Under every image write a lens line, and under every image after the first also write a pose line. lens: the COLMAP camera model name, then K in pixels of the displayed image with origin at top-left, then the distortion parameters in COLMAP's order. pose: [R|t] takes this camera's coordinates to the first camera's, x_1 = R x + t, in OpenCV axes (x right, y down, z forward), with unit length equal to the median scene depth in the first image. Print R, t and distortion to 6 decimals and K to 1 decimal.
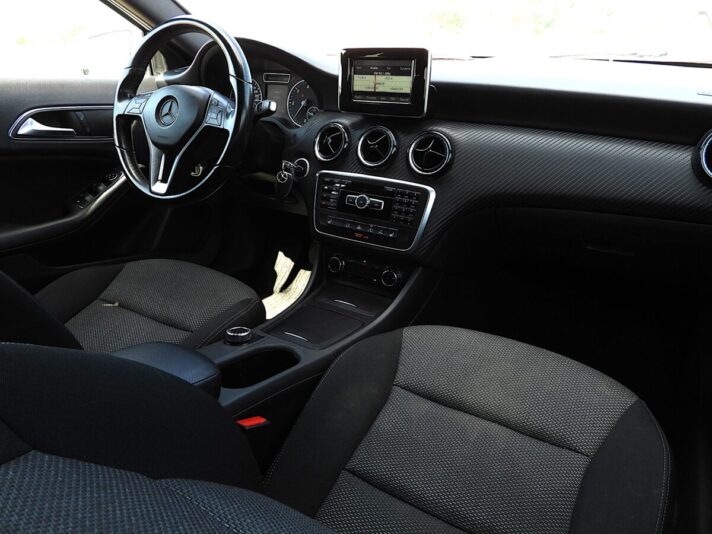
lens RADIAL K [[523.5, 0, 361.1], [0, 523.5, 261.8], [0, 0, 1]] dist [-0.007047, -0.000858]
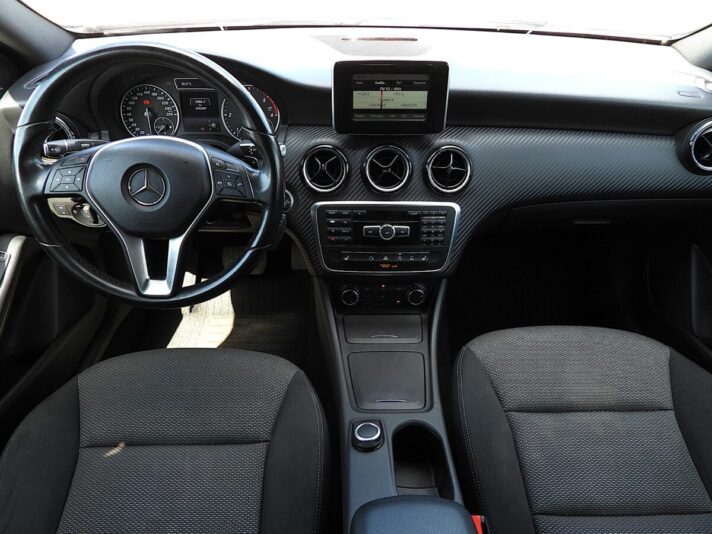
lens RADIAL K [[523.5, 0, 343.8], [0, 523.5, 255.4], [0, 0, 1]] dist [-0.007047, -0.000858]
pose [[0.837234, -0.297296, 0.458972, -0.486099], [0.194067, 0.946209, 0.258893, -0.321988], [-0.511251, -0.127683, 0.849894, 0.248068]]
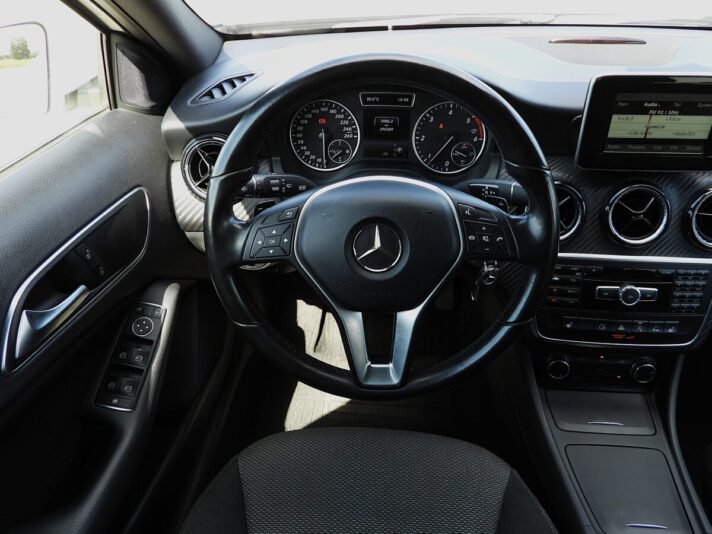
lens RADIAL K [[523.5, 0, 331.4], [0, 523.5, 252.6], [0, 0, 1]] dist [-0.007047, -0.000858]
pose [[0.887130, -0.268401, 0.375447, -0.594384], [0.182030, 0.951041, 0.249772, -0.411968], [-0.424105, -0.153238, 0.892554, 0.539043]]
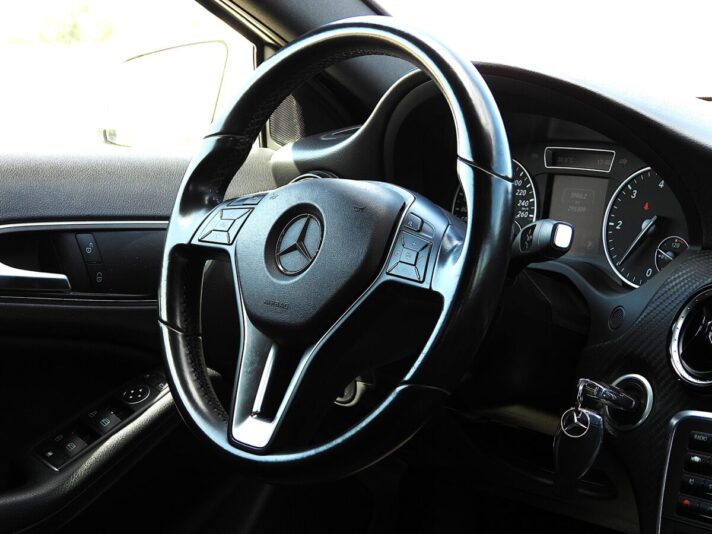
lens RADIAL K [[1591.2, 0, 349.3], [0, 1591.2, 267.2], [0, 0, 1]] dist [-0.101582, 0.000000]
pose [[0.955785, 0.028745, -0.292659, 0.018515], [-0.102034, 0.965800, -0.238367, 0.011780], [0.275798, 0.257689, 0.926030, -0.088112]]
